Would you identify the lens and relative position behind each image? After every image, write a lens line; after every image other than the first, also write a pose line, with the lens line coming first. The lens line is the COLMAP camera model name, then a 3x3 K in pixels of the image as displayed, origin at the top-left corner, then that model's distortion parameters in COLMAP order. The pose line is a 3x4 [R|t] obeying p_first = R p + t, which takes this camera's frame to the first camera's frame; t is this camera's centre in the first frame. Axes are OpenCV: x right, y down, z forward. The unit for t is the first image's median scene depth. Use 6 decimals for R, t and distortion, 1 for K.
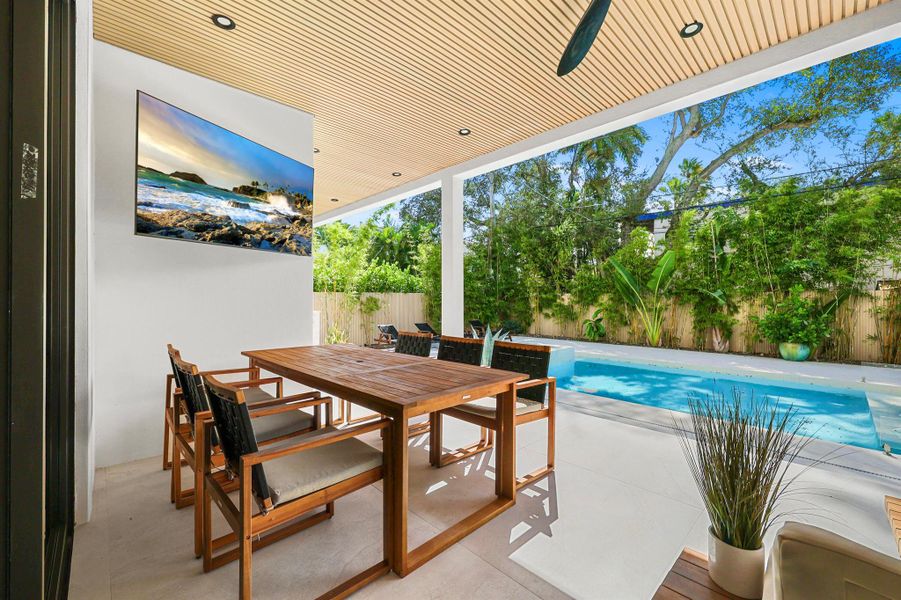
lens RADIAL K [[366.1, 0, 421.7], [0, 366.1, 300.2], [0, 0, 1]] dist [-0.016587, 0.000104]
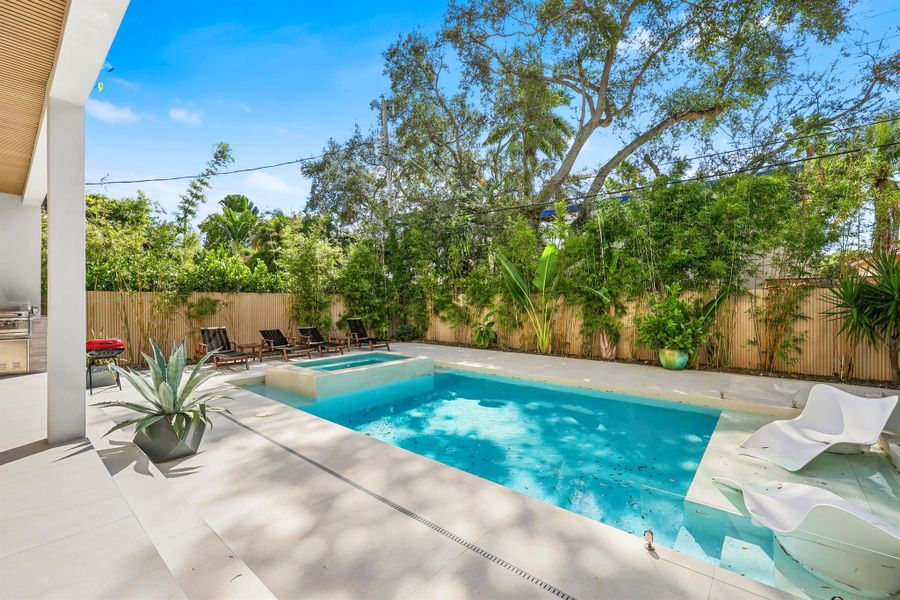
lens RADIAL K [[374.7, 0, 444.9], [0, 374.7, 300.8], [0, 0, 1]] dist [-0.000959, -0.000077]
pose [[0.989677, -0.002808, 0.143288, 0.353369], [0.003556, 0.999981, -0.004965, 0.004447], [-0.143271, 0.005423, 0.989669, 0.176642]]
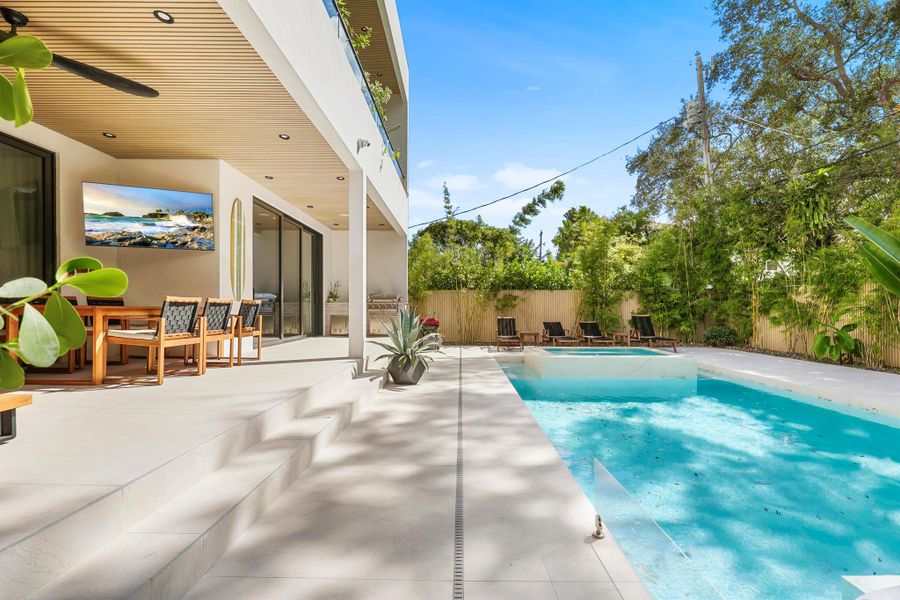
lens RADIAL K [[388.6, 0, 456.9], [0, 388.6, 306.0], [0, 0, 1]] dist [0.007782, 0.000015]
pose [[0.753120, -0.000493, -0.657883, 0.604076], [-0.007793, 0.999923, -0.009670, 0.045281], [0.657837, 0.012410, 0.753058, 0.181163]]
